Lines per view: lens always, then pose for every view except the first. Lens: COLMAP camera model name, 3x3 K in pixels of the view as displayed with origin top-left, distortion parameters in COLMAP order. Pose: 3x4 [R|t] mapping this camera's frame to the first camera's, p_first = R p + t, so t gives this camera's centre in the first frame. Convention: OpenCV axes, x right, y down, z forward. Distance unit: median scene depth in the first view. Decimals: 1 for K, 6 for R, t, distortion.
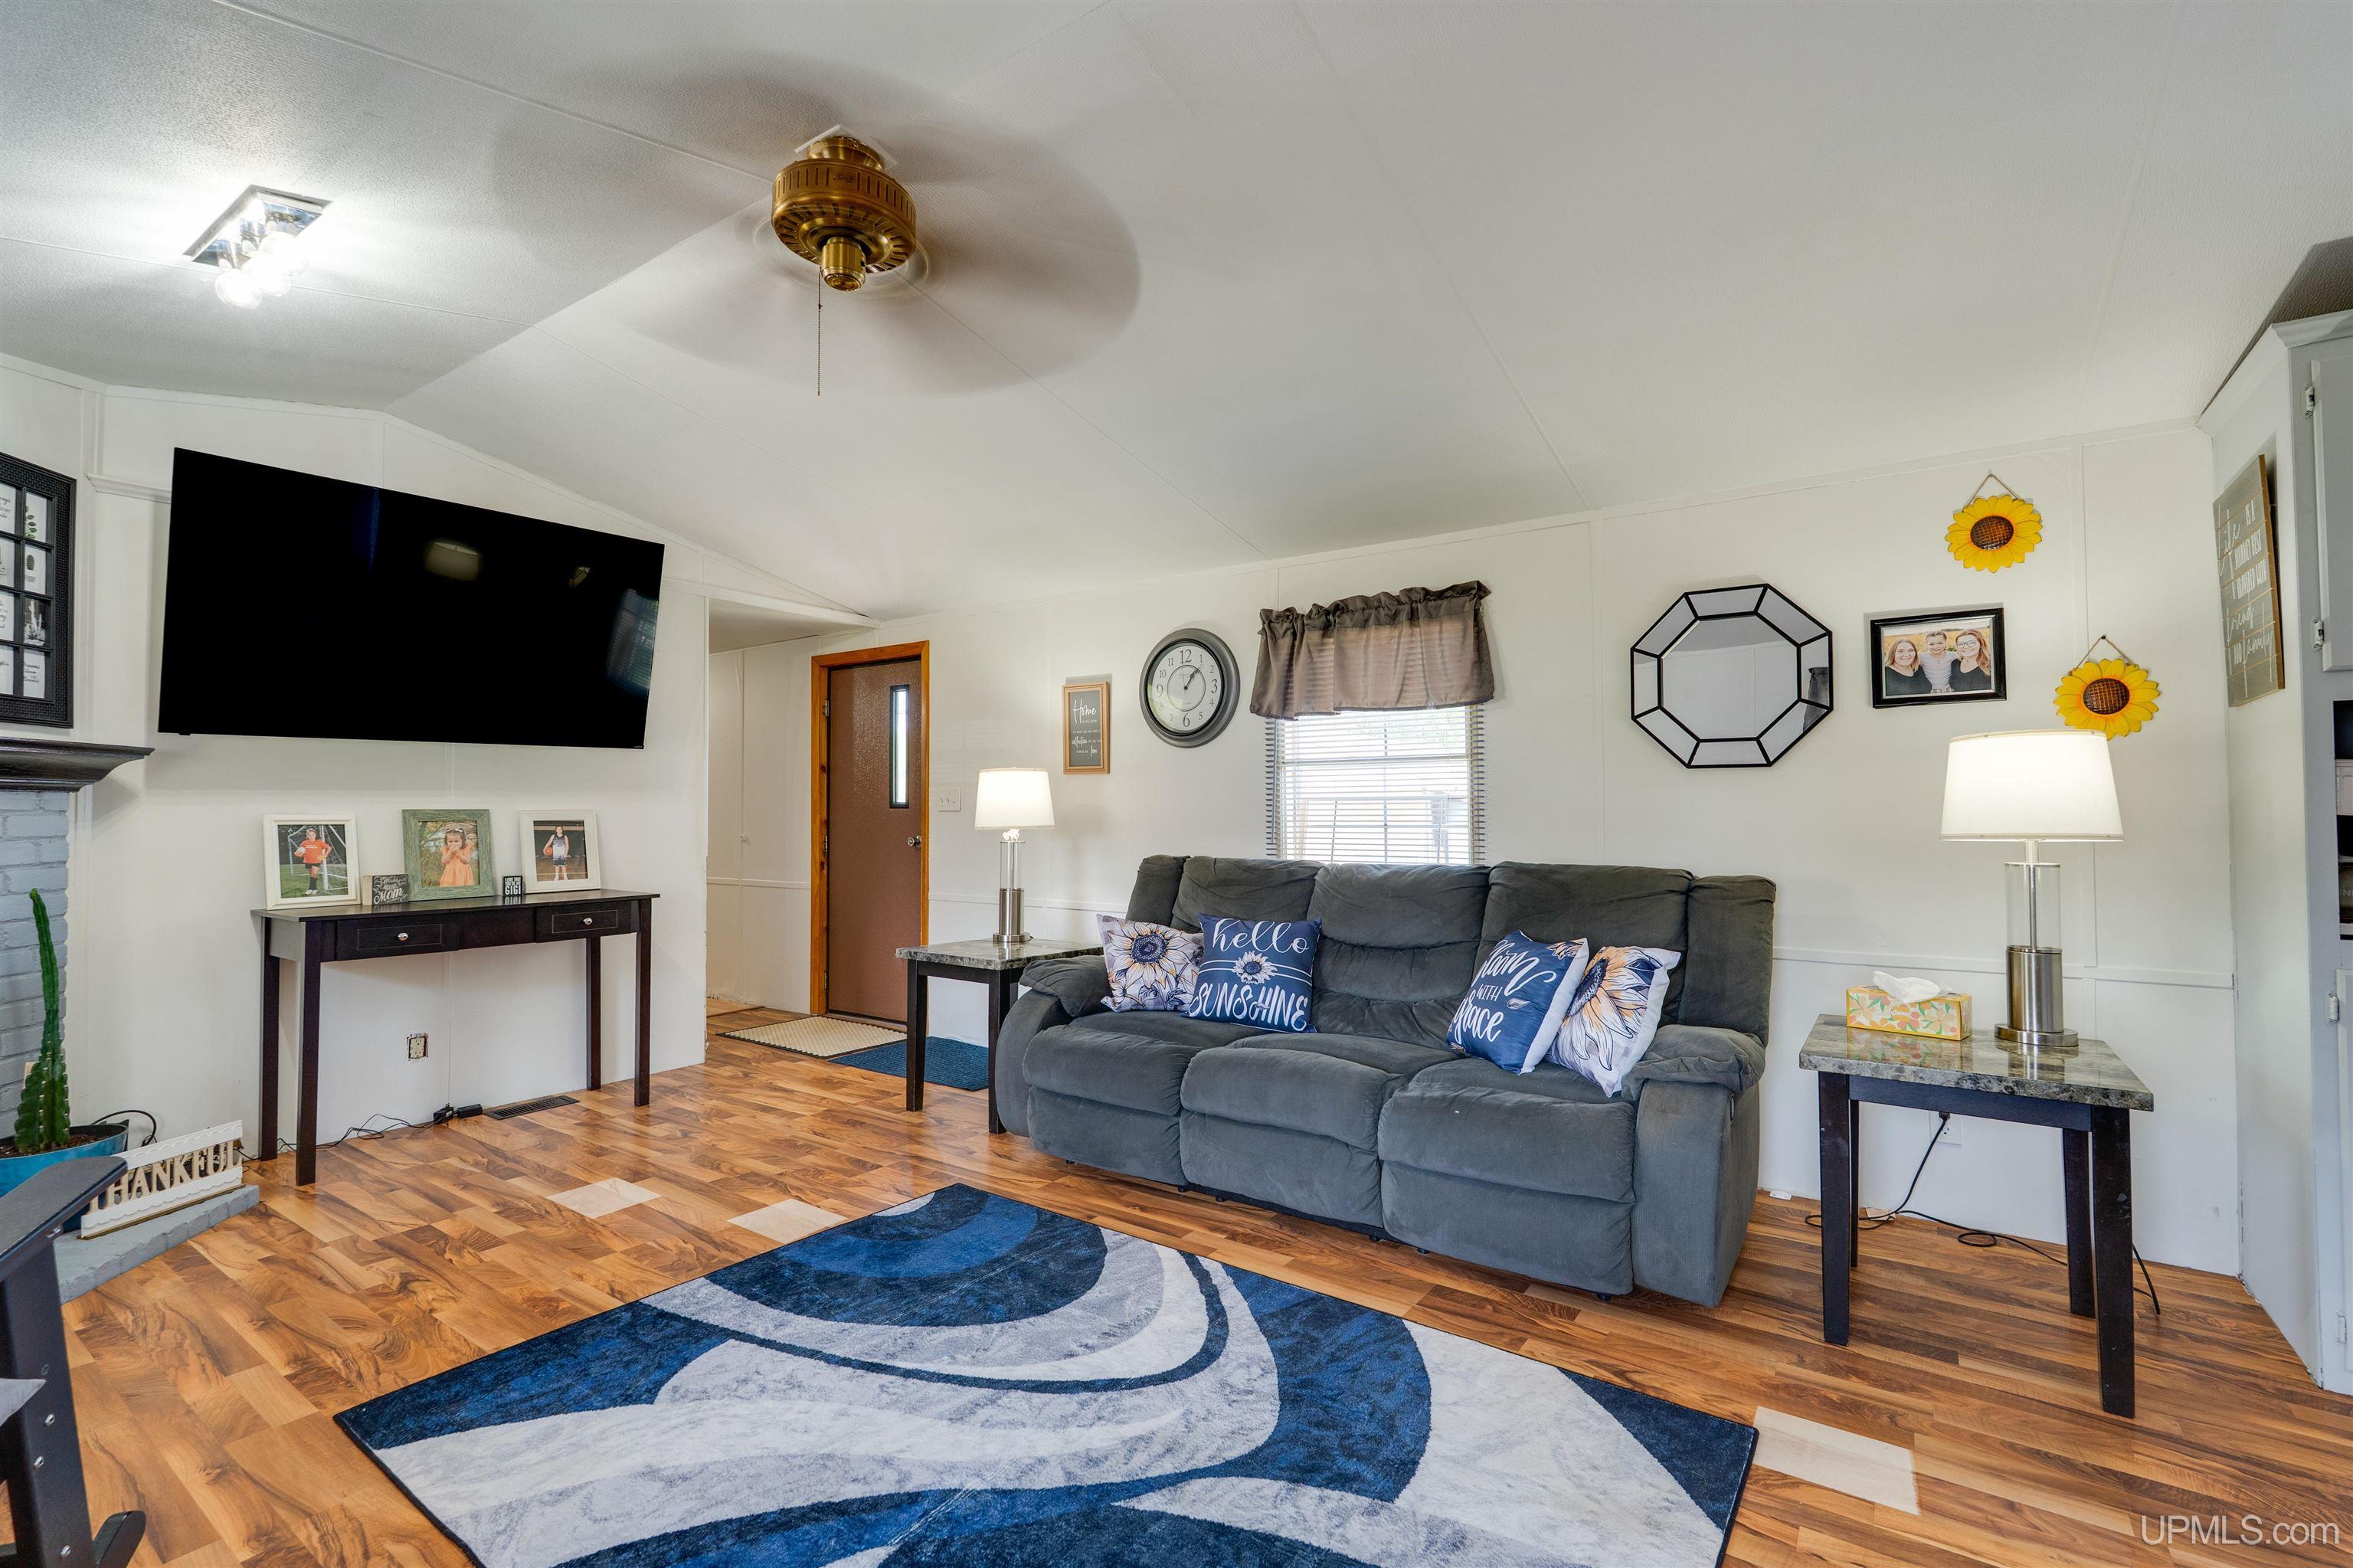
lens RADIAL K [[1059.6, 0, 1176.5], [0, 1059.6, 784.0], [0, 0, 1]] dist [-0.003827, -0.000295]
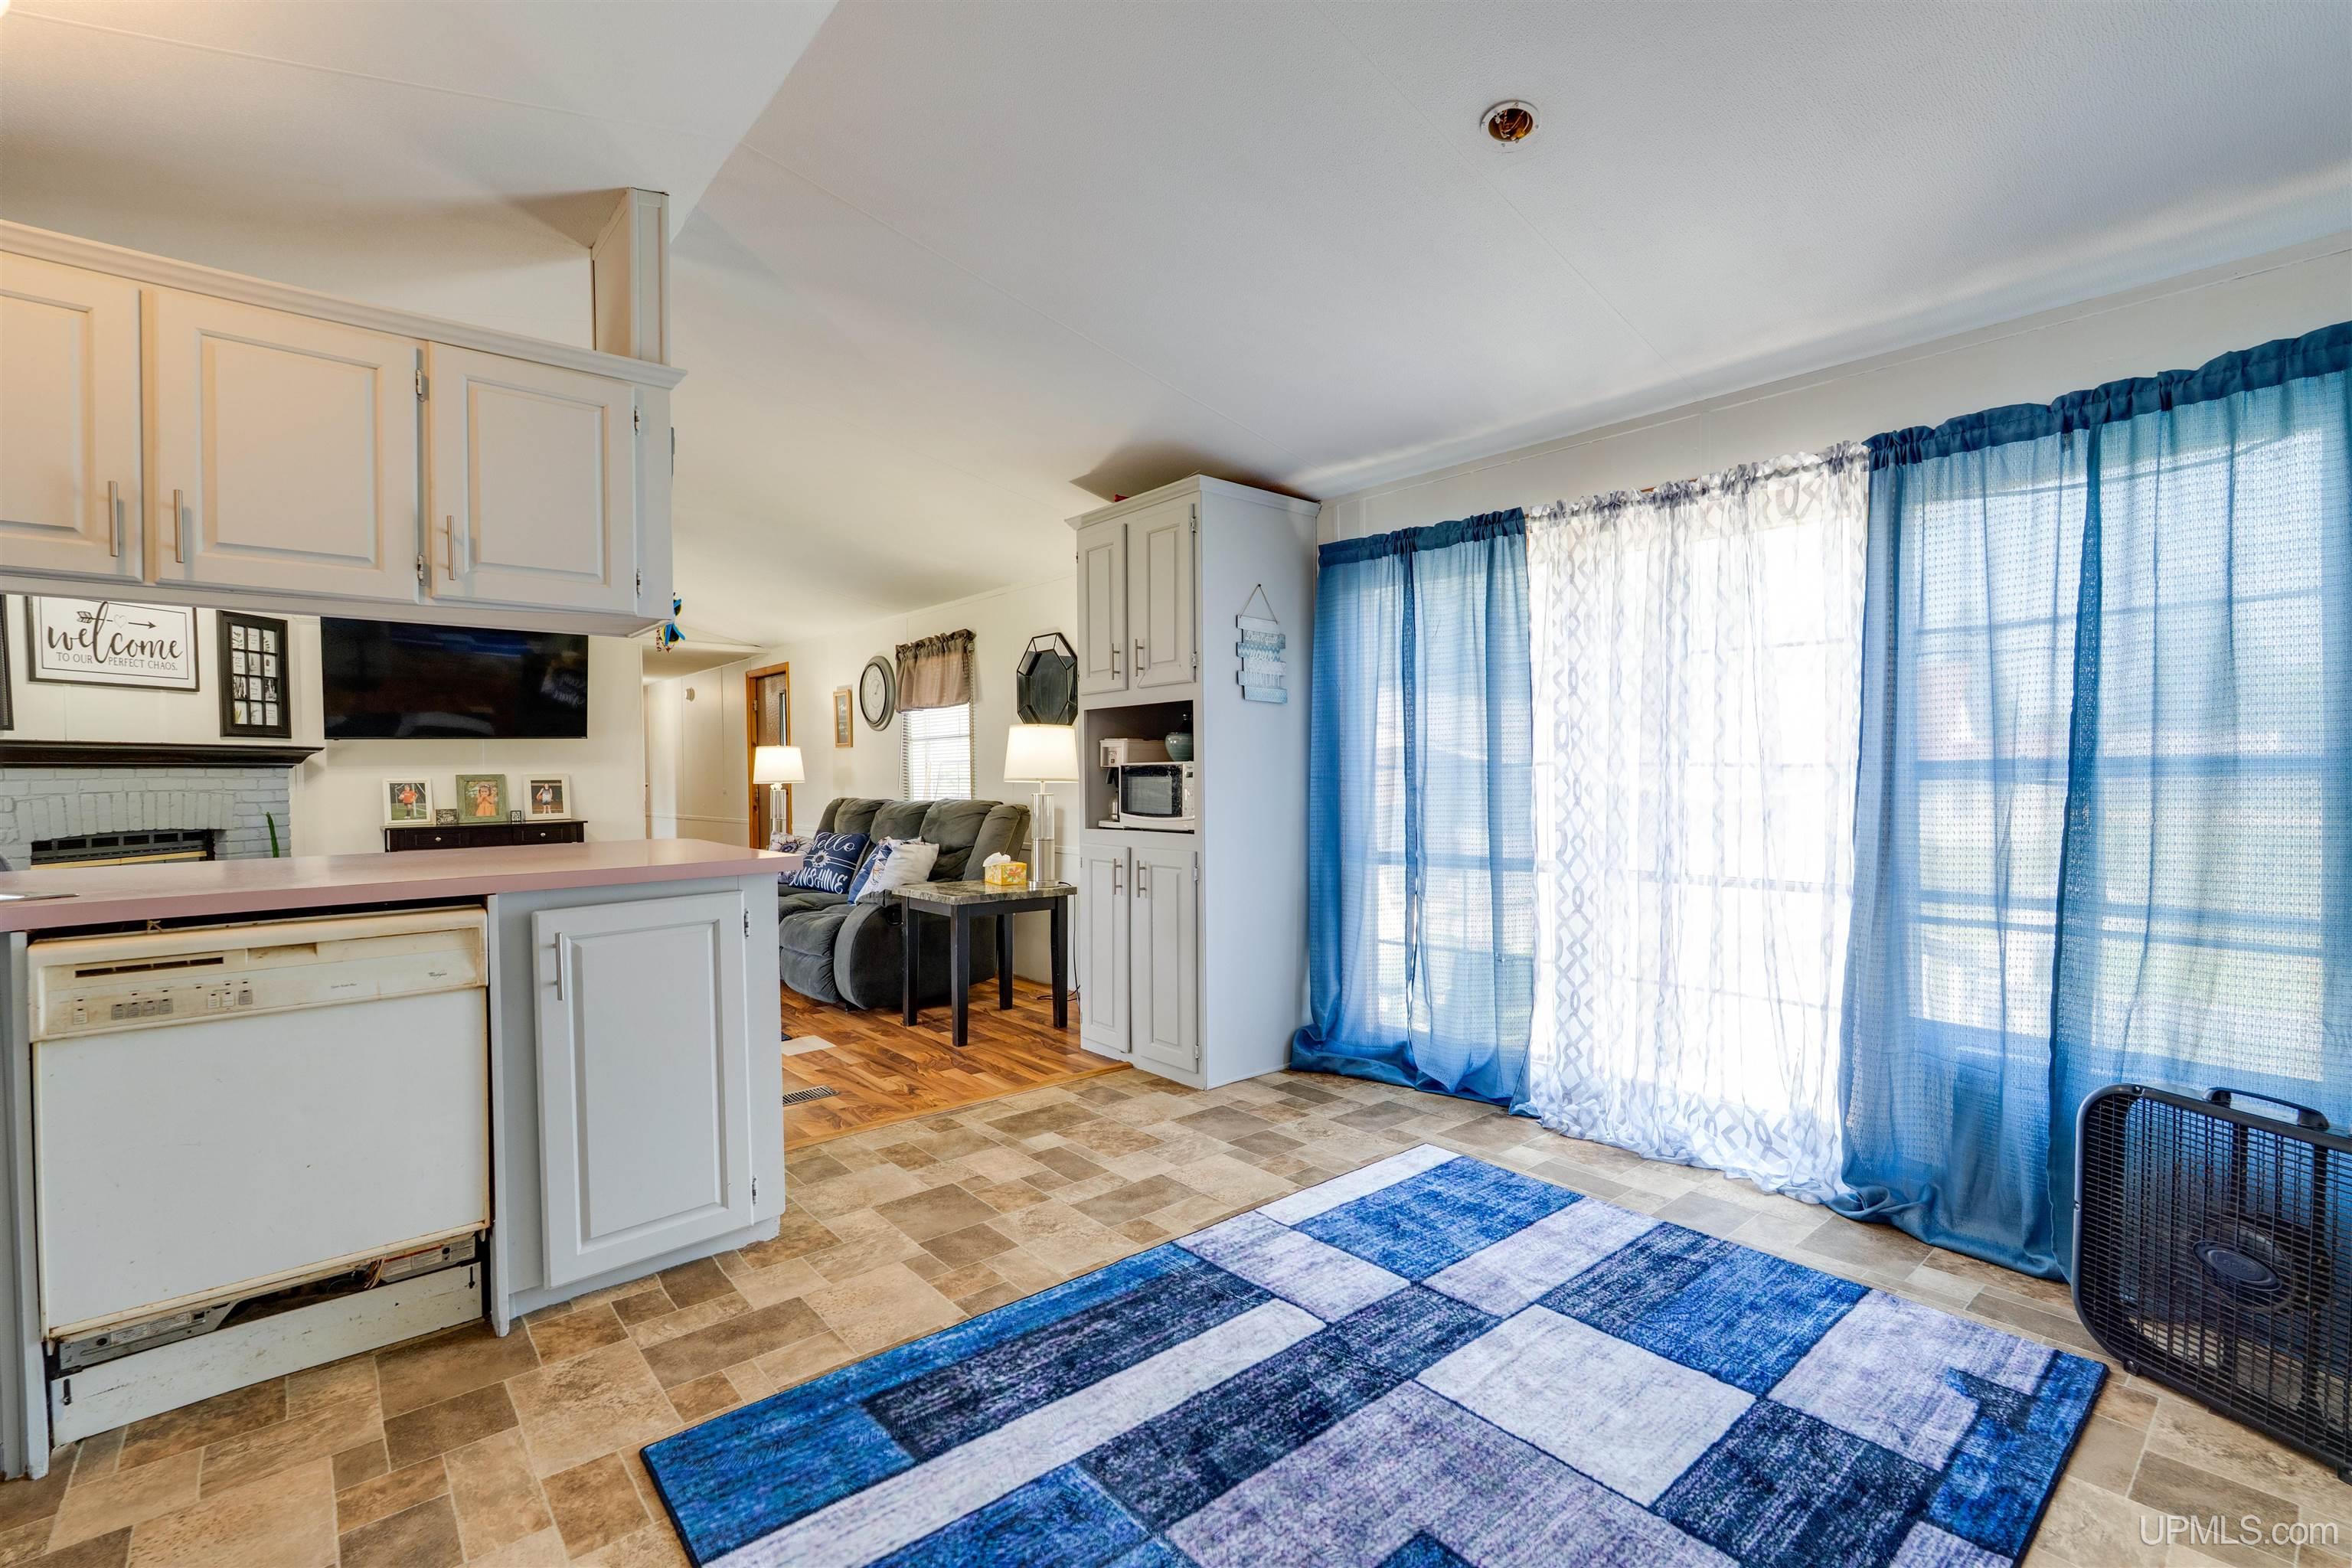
lens RADIAL K [[1059.1, 0, 1176.0], [0, 1059.1, 784.0], [0, 0, 1]] dist [-0.003827, -0.000295]
pose [[0.969238, -0.008830, -0.245969, 1.005046], [0.018748, 0.999102, 0.038009, -0.007419], [0.245412, -0.041451, 0.968532, -0.523418]]
